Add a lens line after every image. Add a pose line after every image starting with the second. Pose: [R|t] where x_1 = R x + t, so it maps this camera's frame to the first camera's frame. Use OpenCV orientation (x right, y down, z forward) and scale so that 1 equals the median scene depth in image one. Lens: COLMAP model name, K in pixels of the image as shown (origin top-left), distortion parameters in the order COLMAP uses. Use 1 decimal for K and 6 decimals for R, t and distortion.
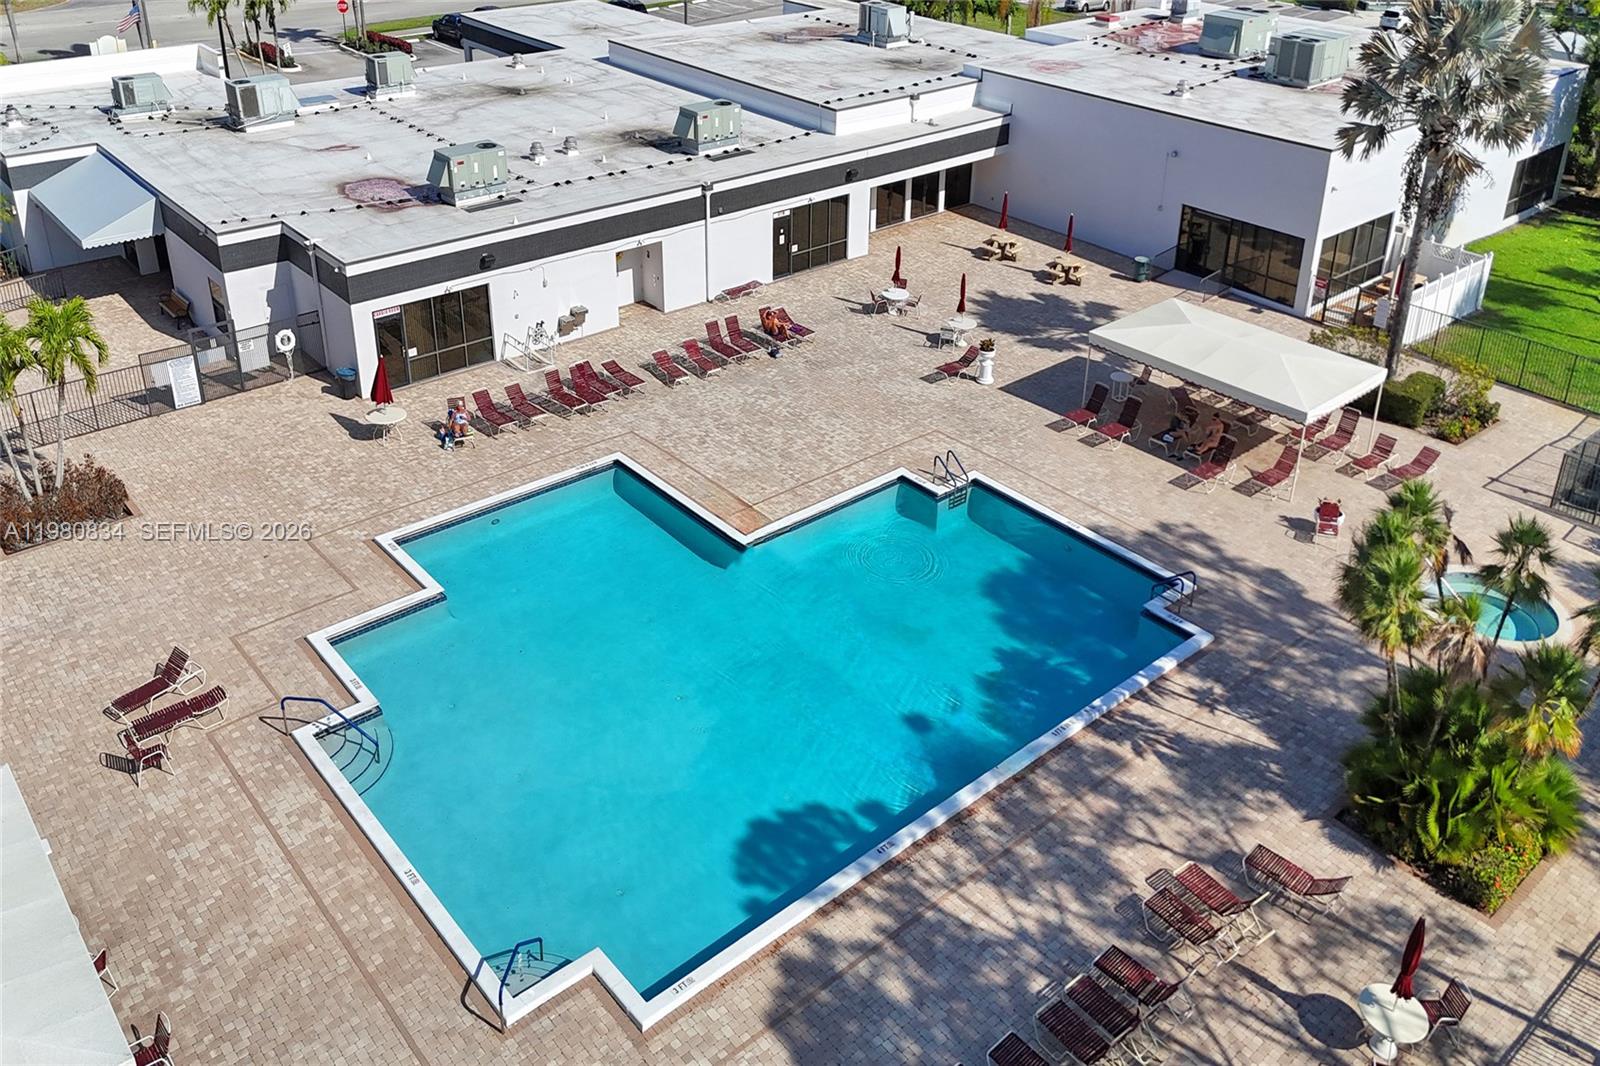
lens RADIAL K [[1207.8, 0, 800.0], [0, 1207.8, 533.0], [0, 0, 1]] dist [0.109081, -0.136448]
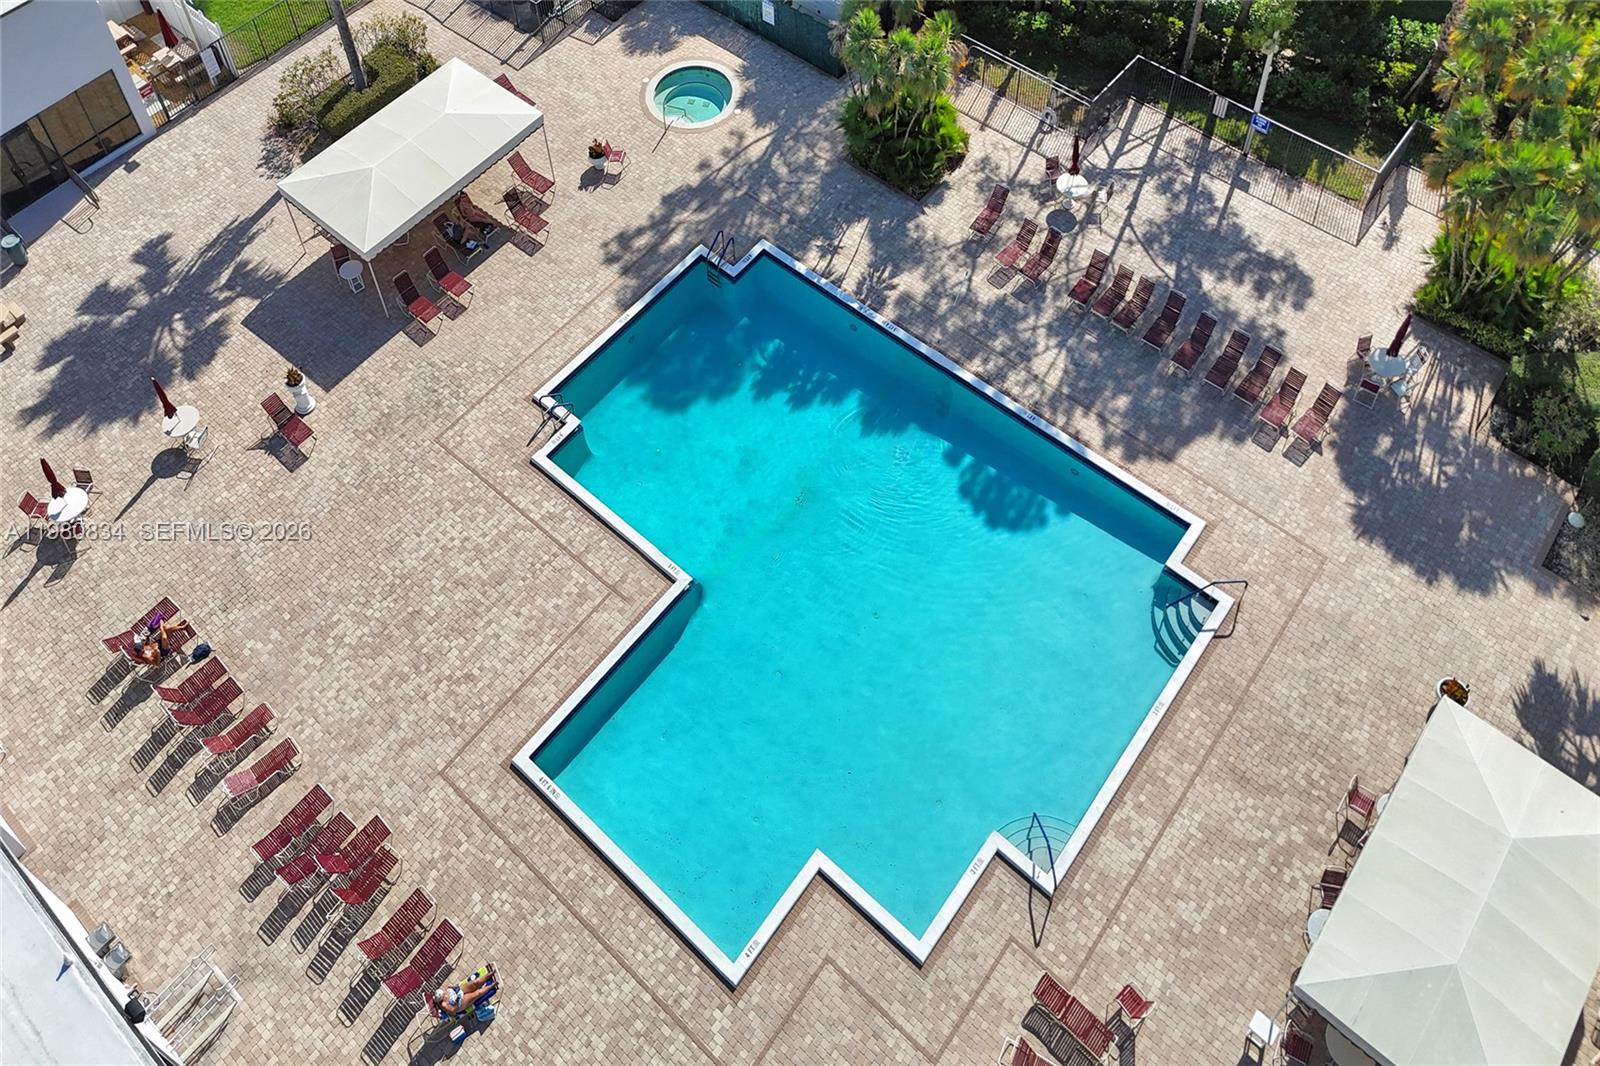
lens RADIAL K [[1207.8, 0, 800.0], [0, 1207.8, 533.0], [0, 0, 1]] dist [0.109081, -0.136448]
pose [[-0.239230, -0.826600, 0.509413, -0.671221], [0.509732, 0.339619, 0.790463, -0.914886], [-0.826403, 0.448767, 0.340097, 0.729079]]
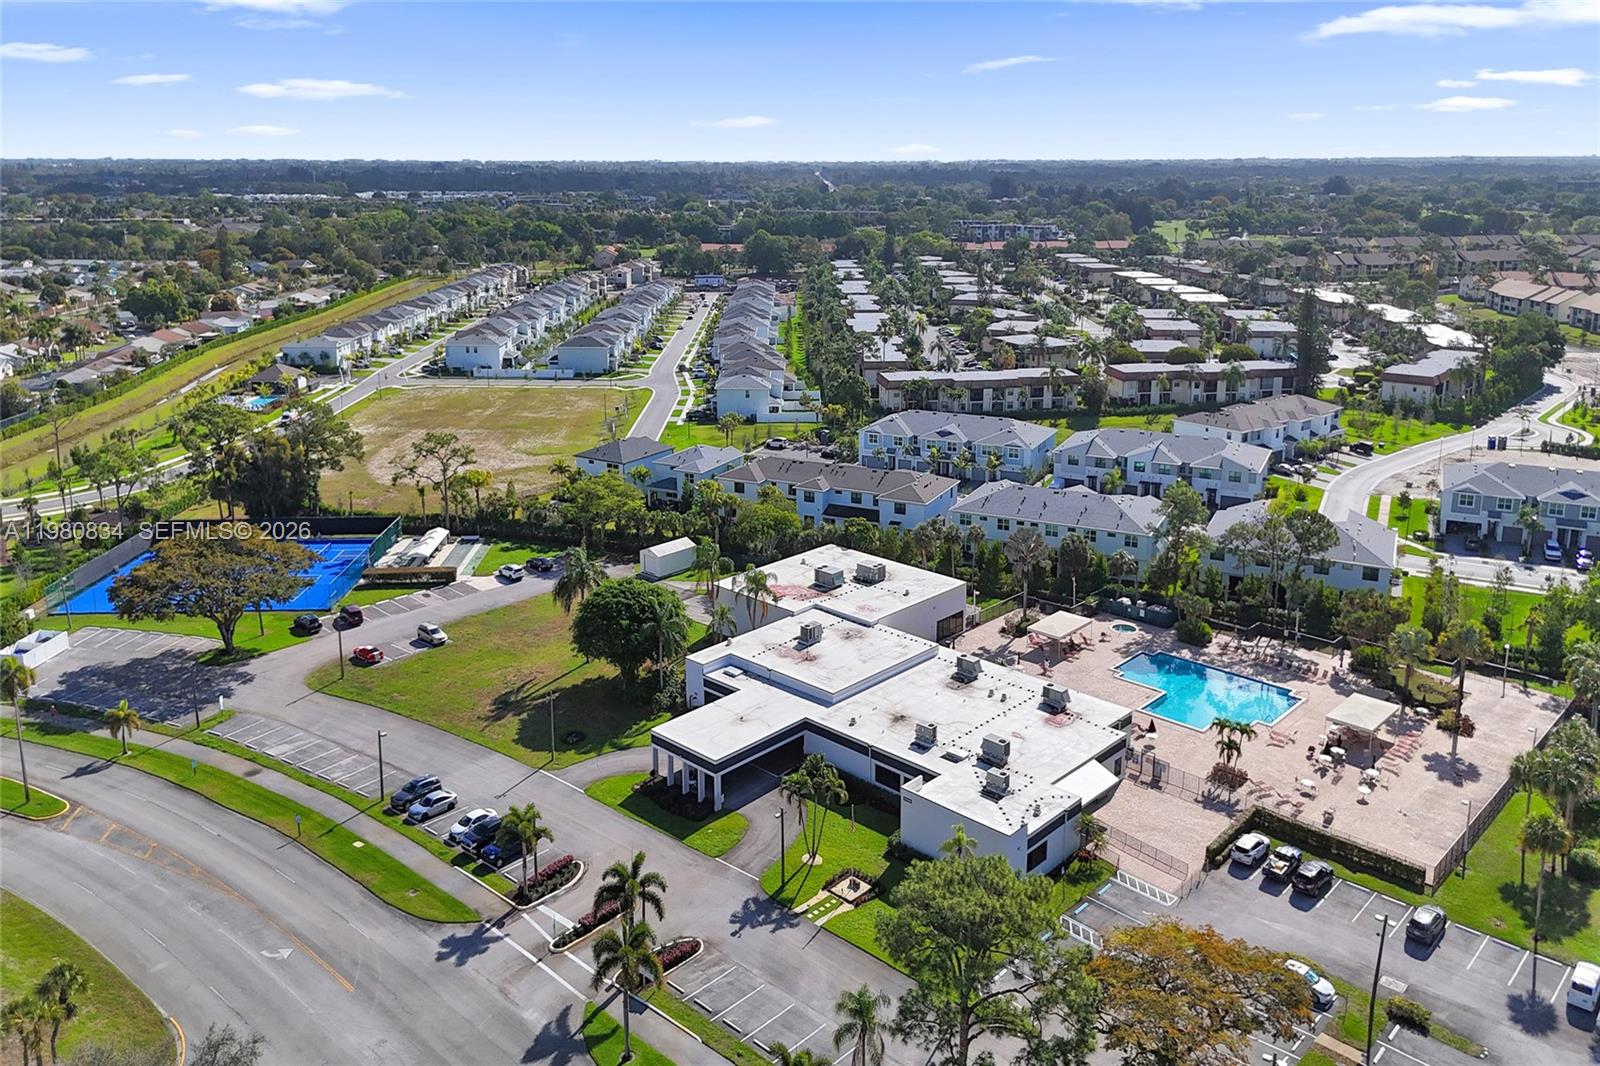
lens RADIAL K [[1207.8, 0, 800.0], [0, 1207.8, 533.0], [0, 0, 1]] dist [0.109081, -0.136448]
pose [[-0.133624, -0.311571, 0.940781, -4.204384], [0.514265, 0.789679, 0.334572, -2.860454], [-0.847158, 0.528518, 0.054710, 1.855308]]
